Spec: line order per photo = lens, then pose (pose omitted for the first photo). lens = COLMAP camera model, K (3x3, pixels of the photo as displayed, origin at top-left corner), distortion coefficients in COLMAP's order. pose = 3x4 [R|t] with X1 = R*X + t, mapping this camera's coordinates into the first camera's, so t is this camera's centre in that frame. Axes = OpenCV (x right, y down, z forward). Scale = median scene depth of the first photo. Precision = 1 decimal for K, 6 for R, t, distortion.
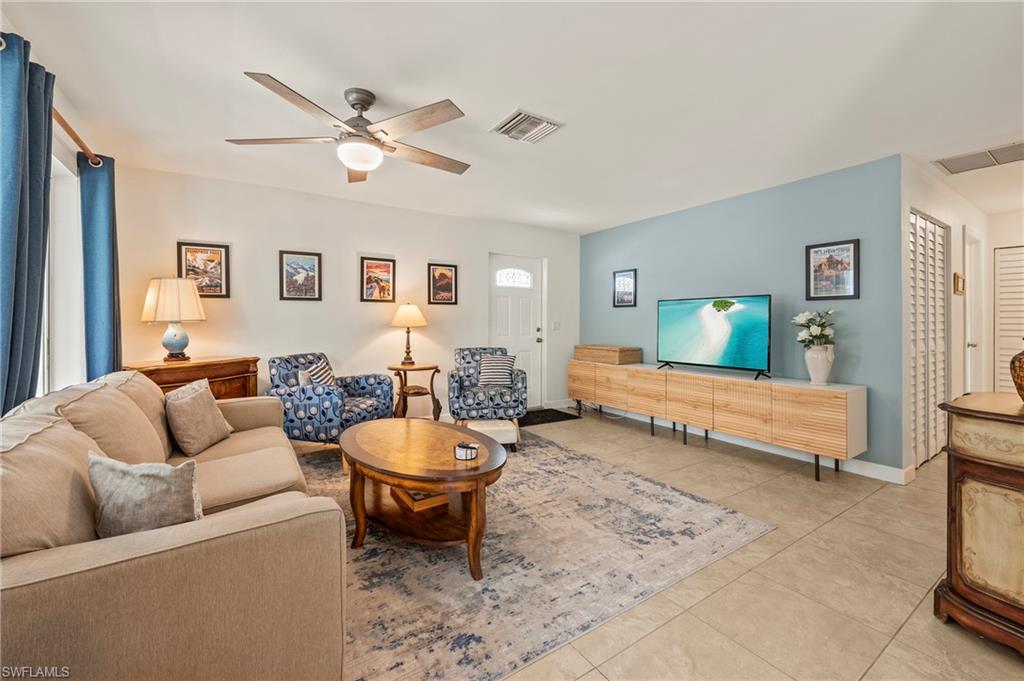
lens RADIAL K [[420.9, 0, 499.5], [0, 420.9, 322.3], [0, 0, 1]] dist [-0.000914, -0.000071]
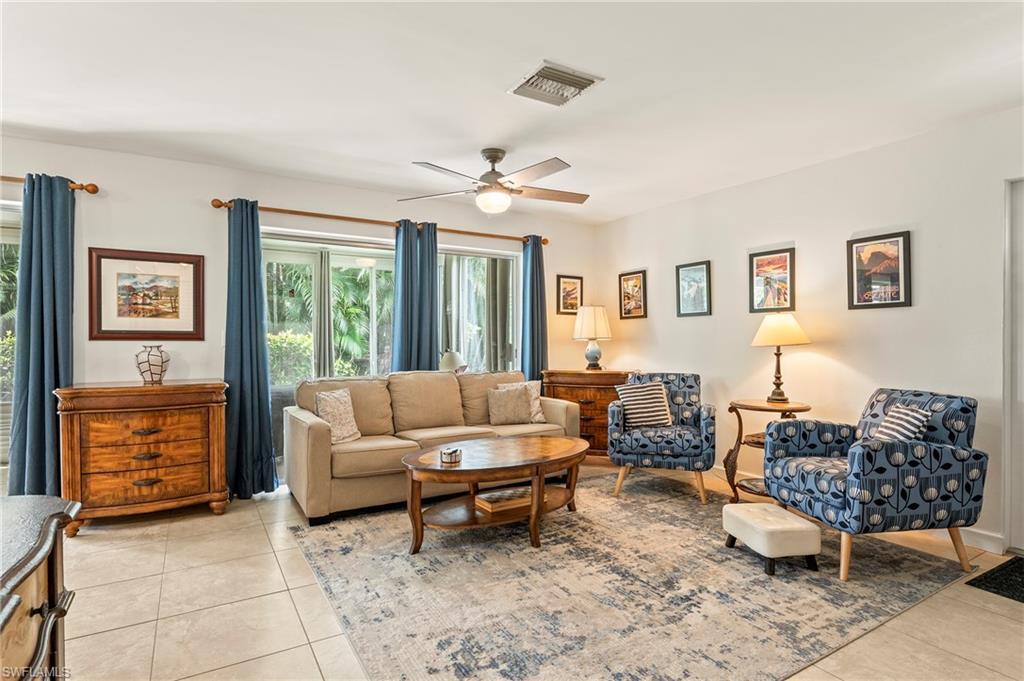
lens RADIAL K [[529.3, 0, 512.0], [0, 529.3, 340.5], [0, 0, 1]] dist [-0.000603, -0.000197]
pose [[-0.029222, 0.001221, -0.999572, 0.867277], [-0.001328, 0.999998, 0.001260, 0.000742], [0.999572, 0.001364, -0.029221, 0.797864]]
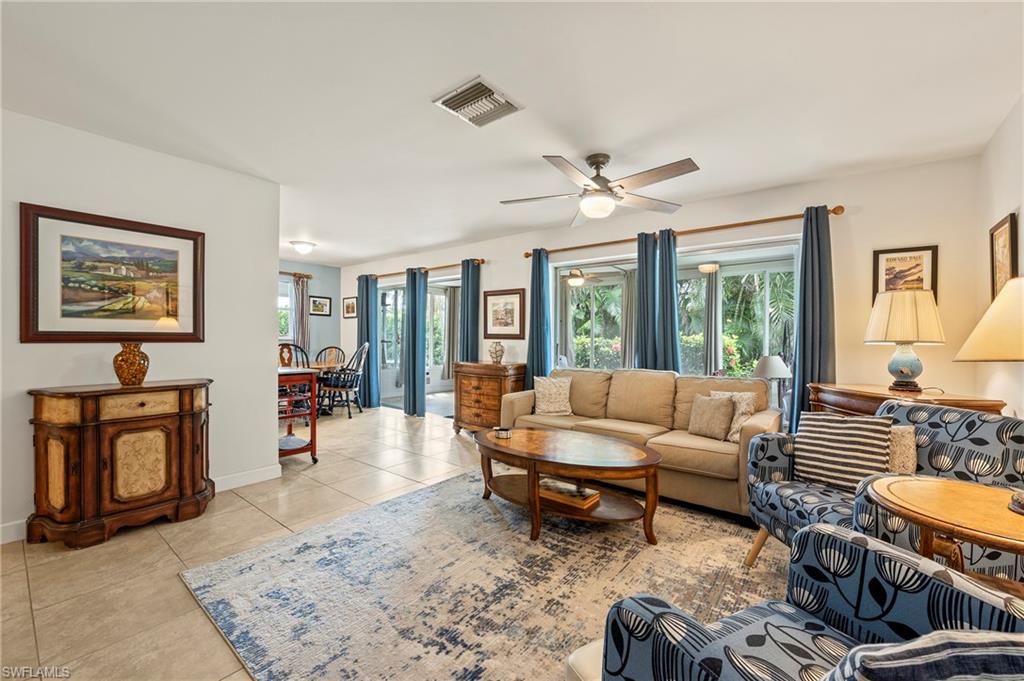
lens RADIAL K [[407.2, 0, 513.5], [0, 407.2, 344.1], [0, 0, 1]] dist [-0.007096, -0.000162]
pose [[-0.944556, -0.007591, -0.328262, 0.216866], [-0.013144, 0.999806, 0.014702, -0.001850], [0.328087, 0.018202, -0.944472, 1.497100]]
